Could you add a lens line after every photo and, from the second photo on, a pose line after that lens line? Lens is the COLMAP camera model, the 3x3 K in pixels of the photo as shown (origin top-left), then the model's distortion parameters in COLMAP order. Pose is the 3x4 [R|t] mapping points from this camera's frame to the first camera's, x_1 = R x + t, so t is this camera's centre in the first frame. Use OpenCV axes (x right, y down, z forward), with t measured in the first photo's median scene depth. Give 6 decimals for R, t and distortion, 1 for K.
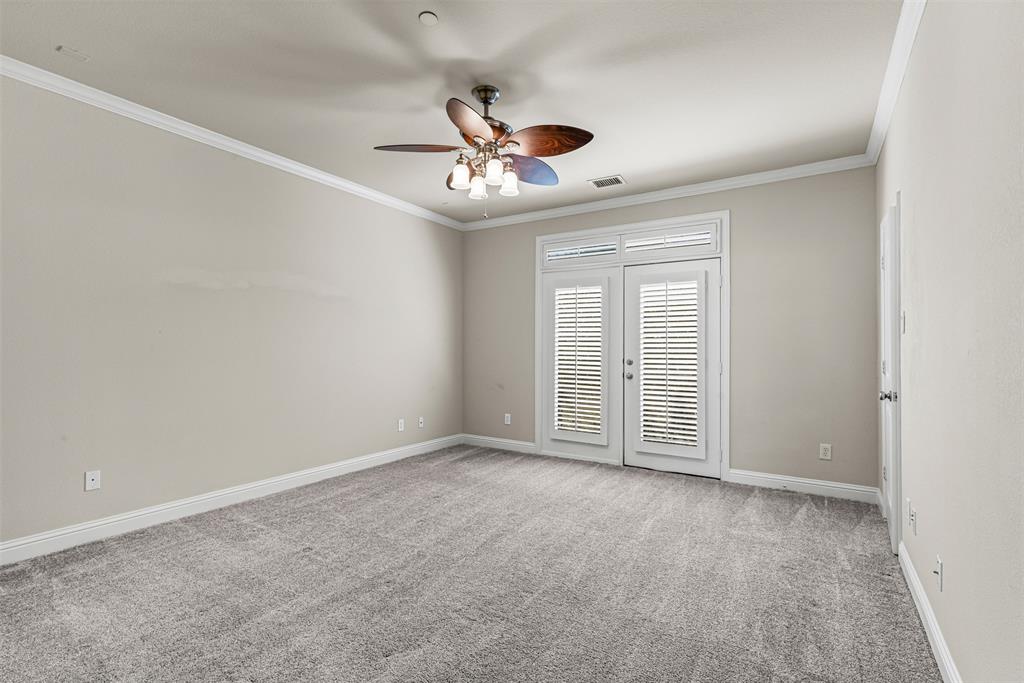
lens RADIAL K [[474.9, 0, 516.0], [0, 474.9, 343.2], [0, 0, 1]] dist [0.008784, -0.001395]
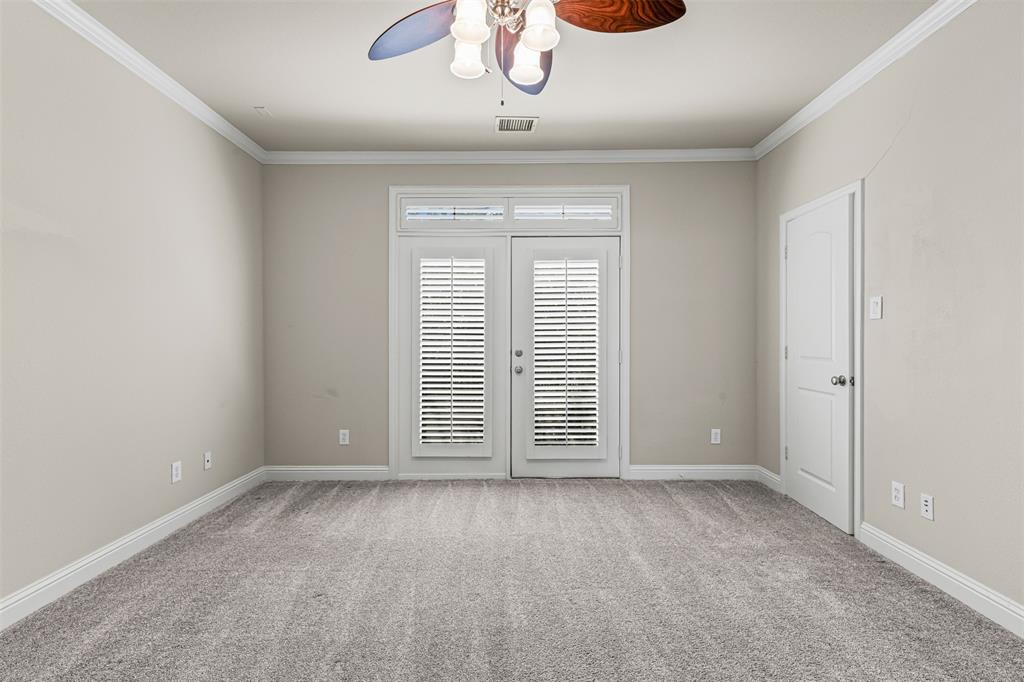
lens RADIAL K [[474.9, 0, 509.0], [0, 474.9, 337.7], [0, 0, 1]] dist [0.008784, -0.001395]
pose [[0.849946, -0.008396, 0.526802, -0.226190], [0.003201, 0.999937, 0.010772, 0.003937], [-0.526859, -0.007469, 0.849920, 0.322587]]
